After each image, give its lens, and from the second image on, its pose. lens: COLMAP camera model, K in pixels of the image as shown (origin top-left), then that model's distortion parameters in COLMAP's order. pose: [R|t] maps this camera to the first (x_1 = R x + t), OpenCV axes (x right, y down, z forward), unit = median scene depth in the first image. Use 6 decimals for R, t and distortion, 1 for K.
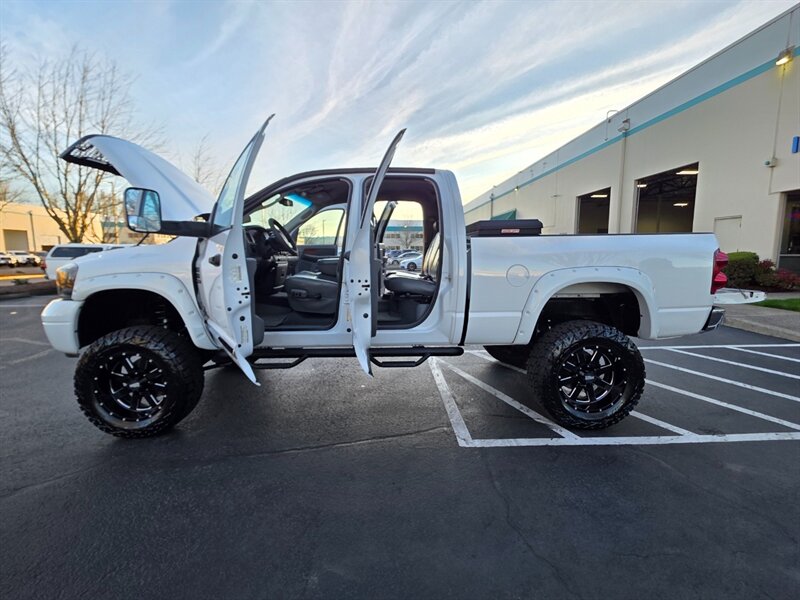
lens RADIAL K [[563.9, 0, 385.5], [0, 563.9, 281.2], [0, 0, 1]] dist [0.004434, -0.000270]
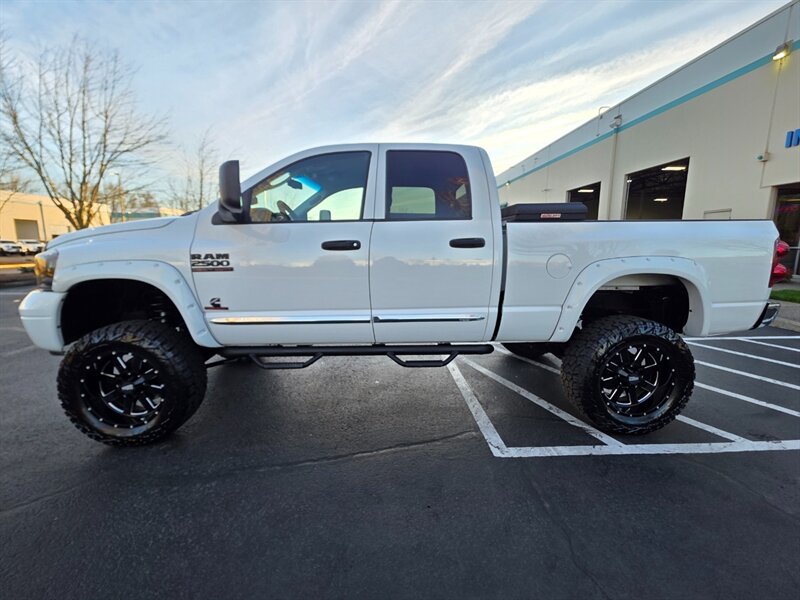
lens RADIAL K [[543.3, 0, 397.2], [0, 543.3, 297.8], [0, 0, 1]] dist [0.006746, -0.000203]
pose [[0.999755, 0.003775, 0.021809, -0.039180], [-0.004846, 0.998774, 0.049259, -0.000556], [-0.021596, -0.049352, 0.998548, 0.140475]]
